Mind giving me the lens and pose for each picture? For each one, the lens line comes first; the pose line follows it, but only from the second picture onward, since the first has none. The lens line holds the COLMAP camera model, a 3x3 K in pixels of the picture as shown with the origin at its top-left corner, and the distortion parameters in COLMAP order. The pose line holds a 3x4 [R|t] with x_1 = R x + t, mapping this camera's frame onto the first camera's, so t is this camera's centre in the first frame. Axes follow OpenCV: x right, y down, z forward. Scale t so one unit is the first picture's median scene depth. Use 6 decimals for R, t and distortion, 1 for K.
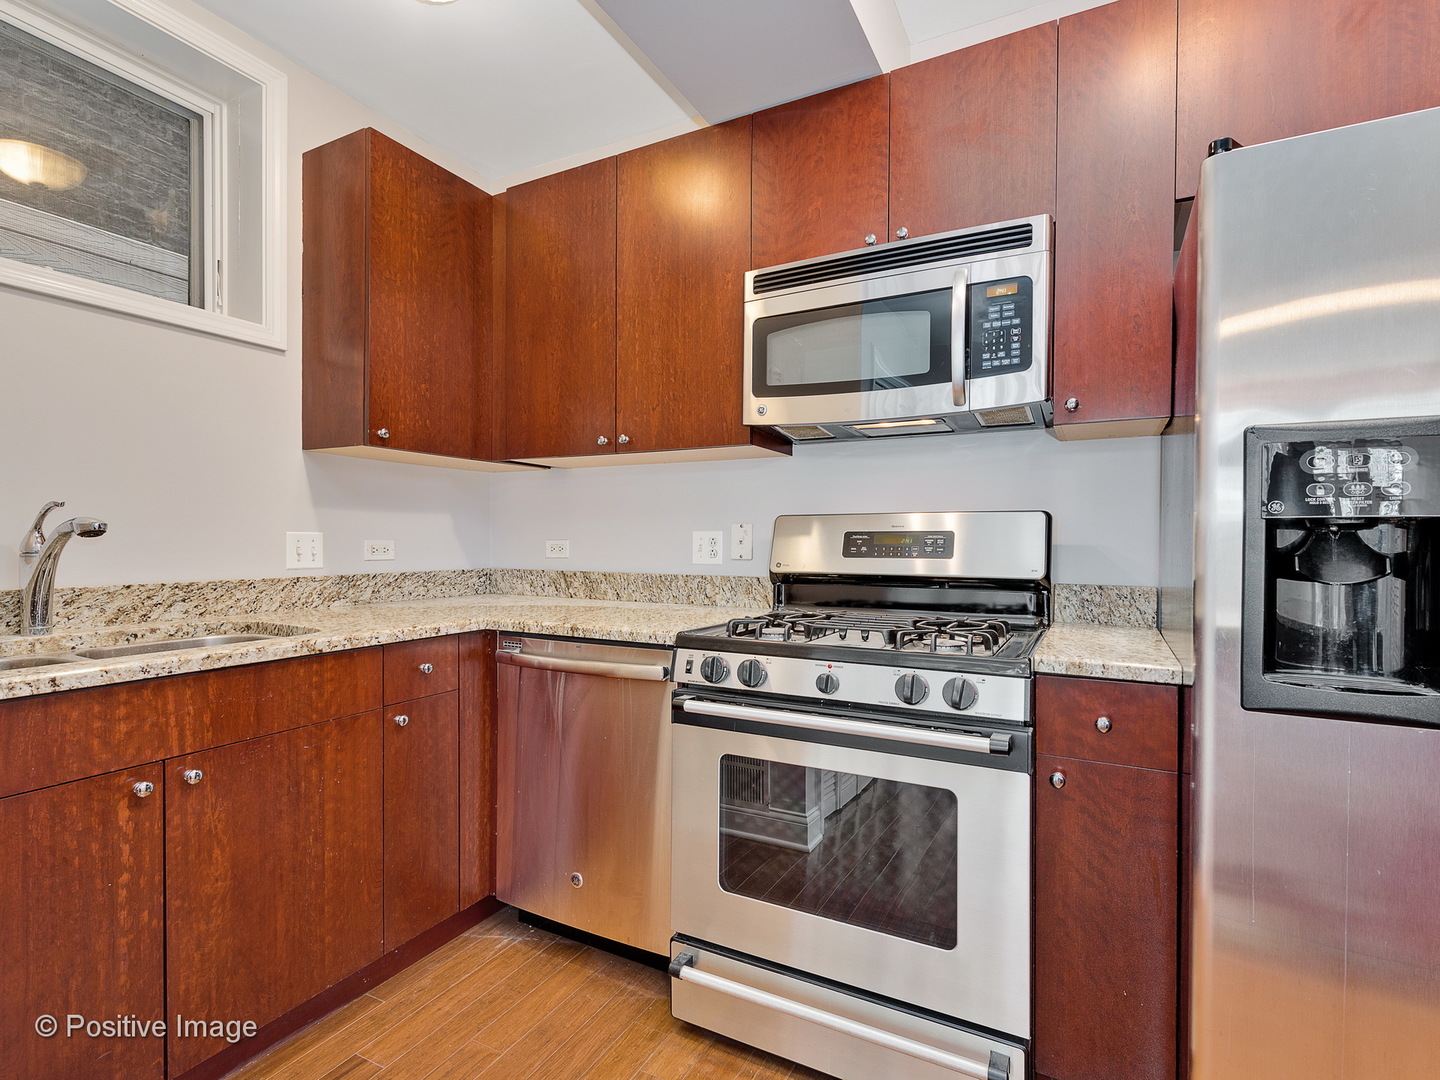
lens RADIAL K [[718.2, 0, 703.8], [0, 718.2, 543.3], [0, 0, 1]] dist [0.009204, 0.000379]
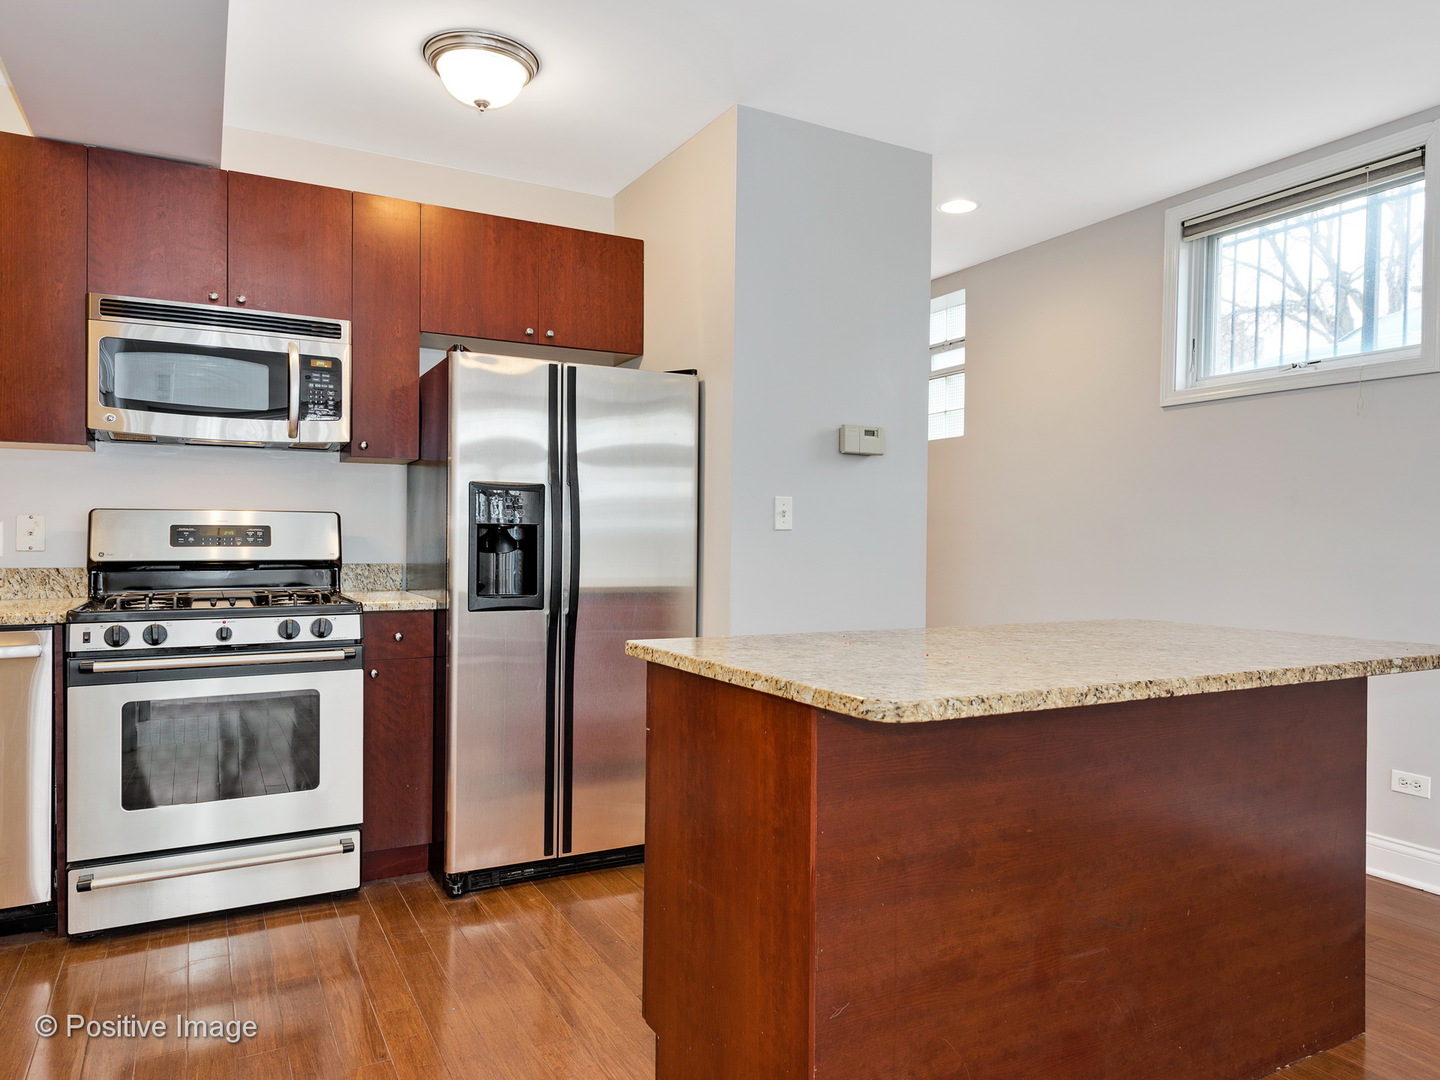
lens RADIAL K [[967.5, 0, 740.3], [0, 967.5, 549.4], [0, 0, 1]] dist [0.013273, -0.002409]
pose [[0.534686, -0.010668, 0.844984, -0.786791], [-0.000798, 0.999913, 0.013129, 0.002698], [-0.845051, -0.007694, 0.534631, -0.768008]]
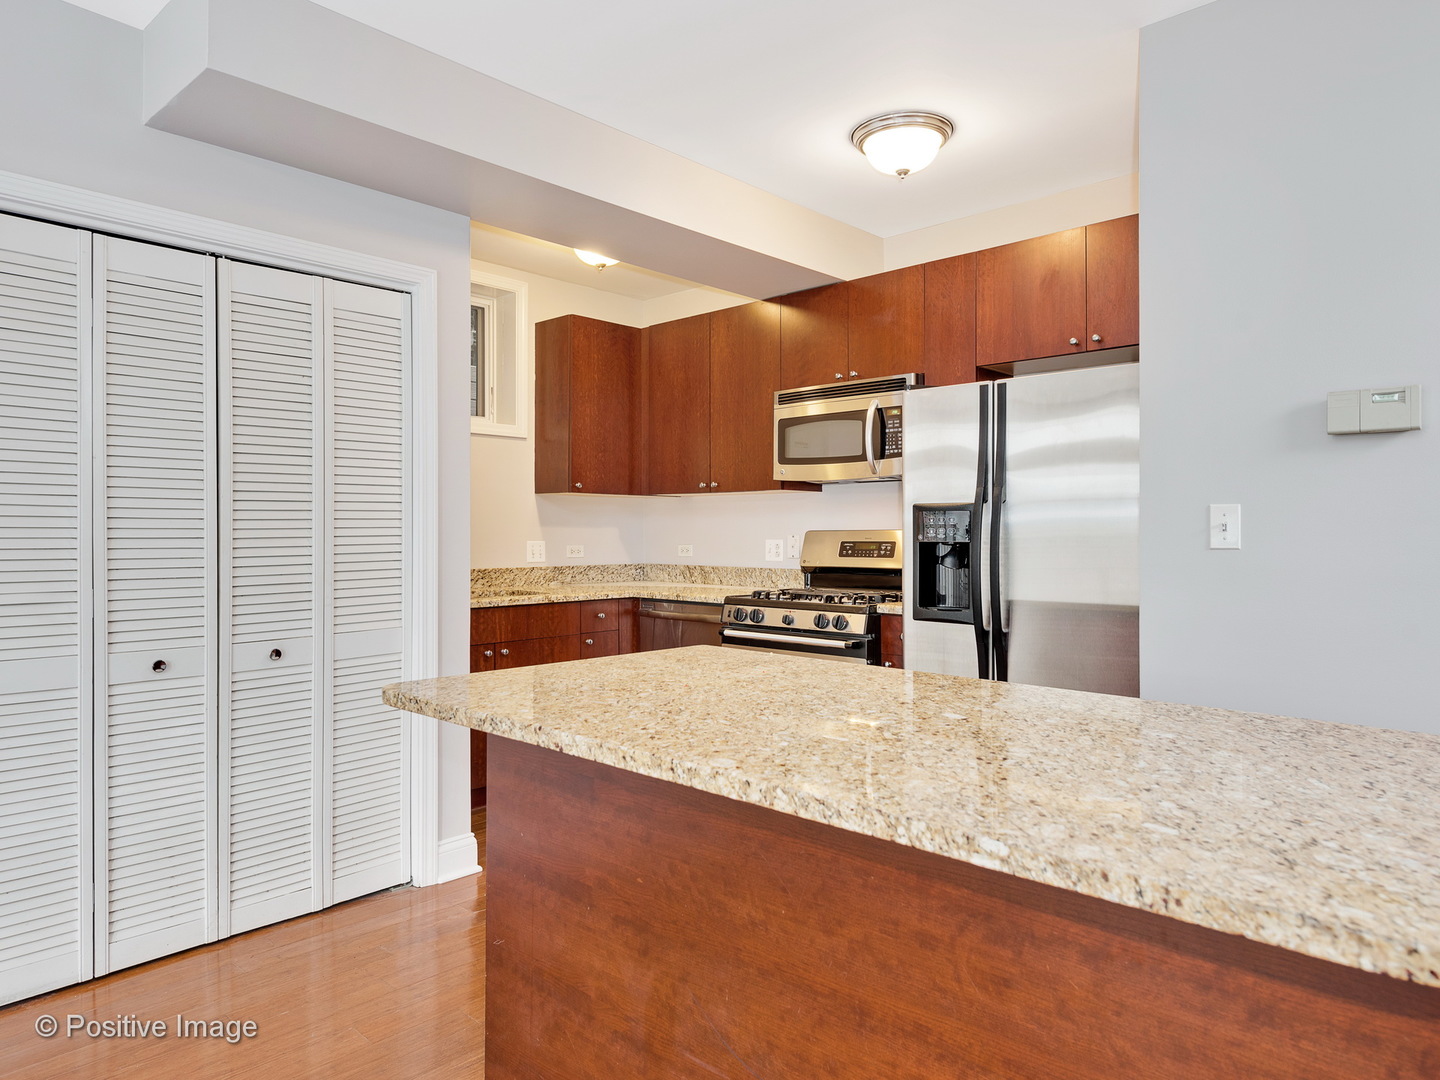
lens RADIAL K [[926.8, 0, 711.4], [0, 926.8, 527.7], [0, 0, 1]] dist [0.038901, -0.000656]
pose [[0.967011, -0.004723, -0.254692, 0.549068], [0.001987, 0.999938, -0.011000, -0.029747], [0.254728, 0.010131, 0.966960, -1.368705]]
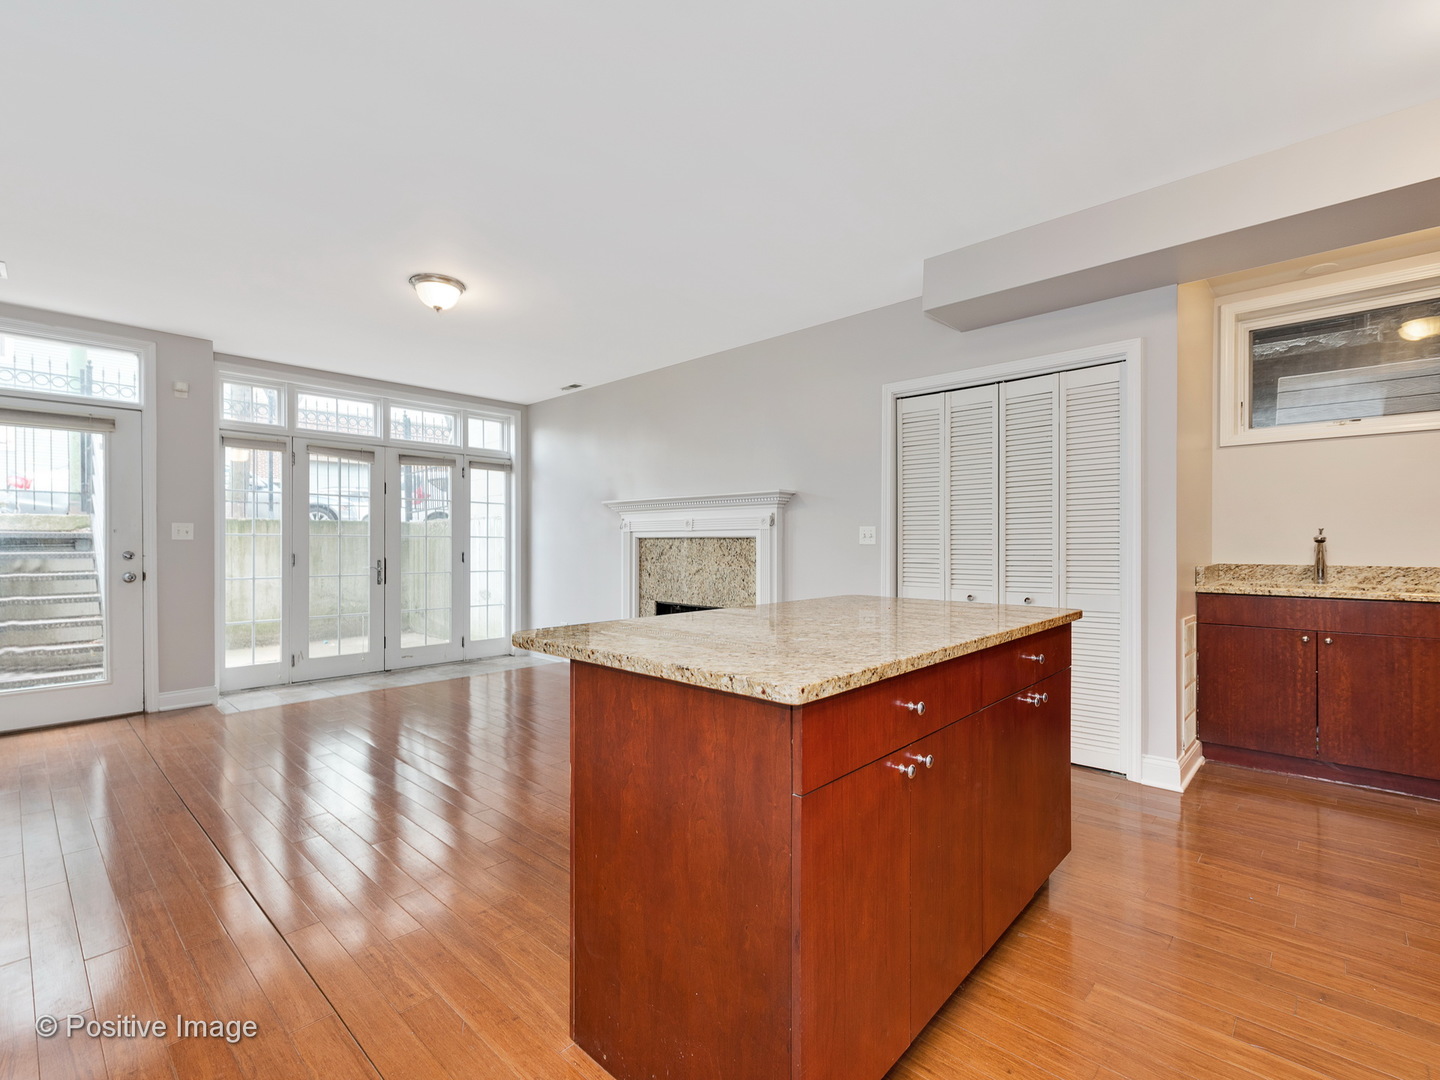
lens RADIAL K [[664.3, 0, 724.6], [0, 664.3, 541.7], [0, 0, 1]] dist [-0.000542, -0.001015]
pose [[-0.251481, -0.008395, -0.967826, 1.611729], [-0.007281, 0.999950, -0.006782, 0.015128], [0.967835, 0.005341, -0.251530, -0.333744]]
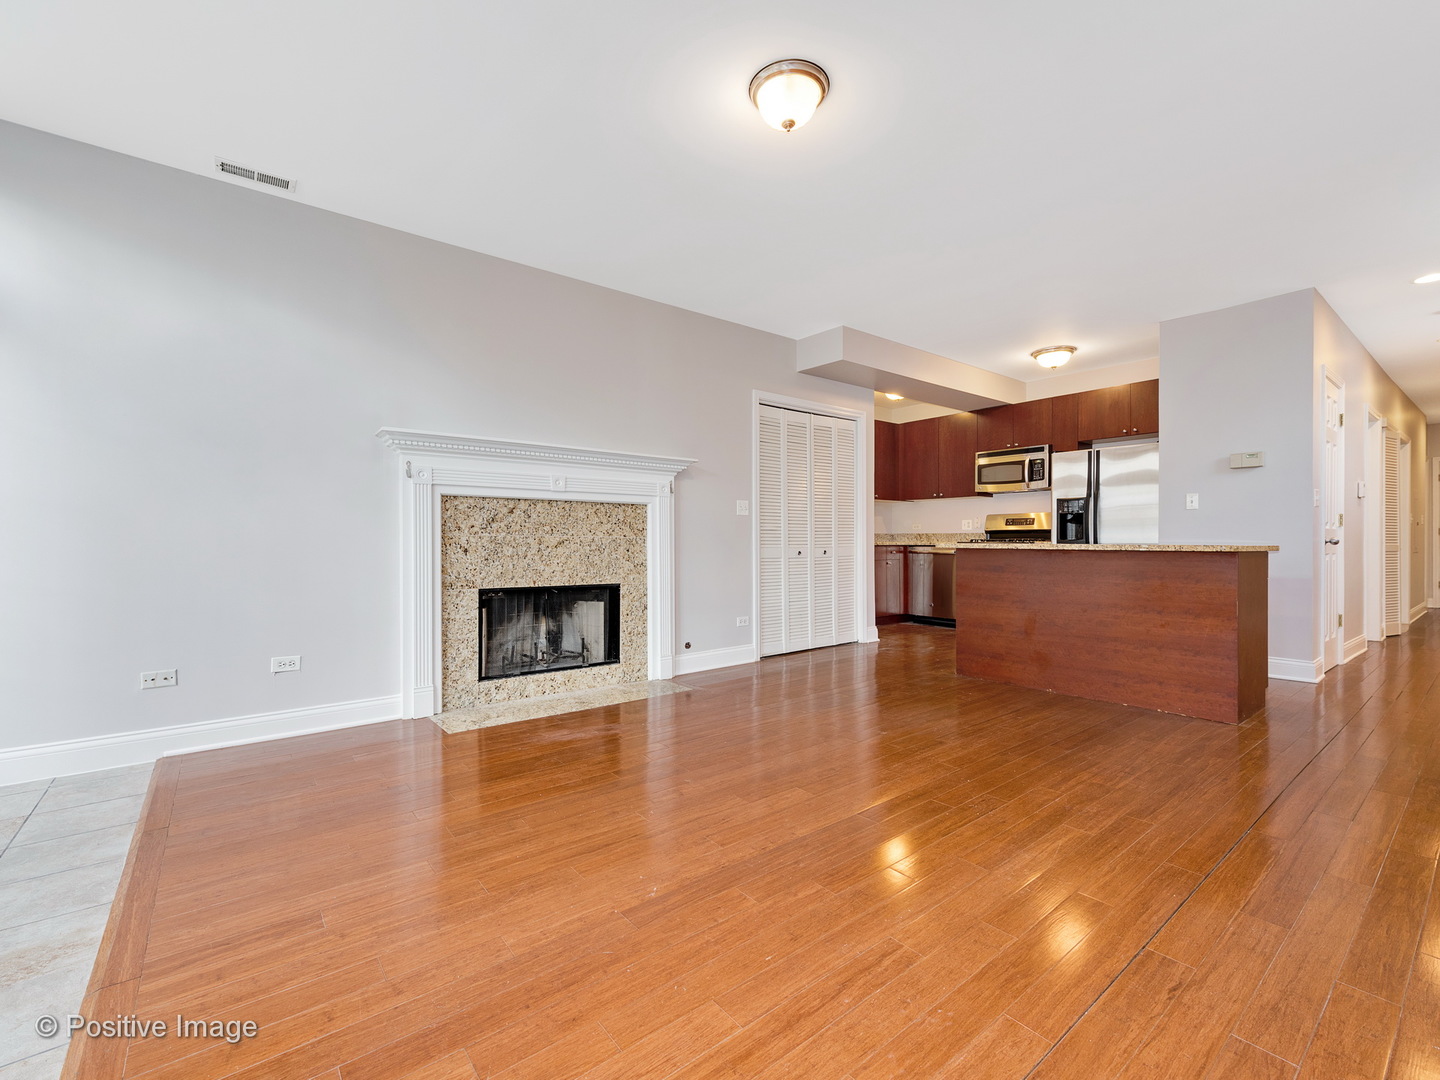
lens RADIAL K [[629.2, 0, 718.4], [0, 629.2, 537.2], [0, 0, 1]] dist [0.006348, -0.000934]
pose [[0.920233, -0.005311, -0.391335, 0.125738], [0.001161, 0.999941, -0.010840, 0.135436], [0.391369, 0.009521, 0.920185, -3.093093]]
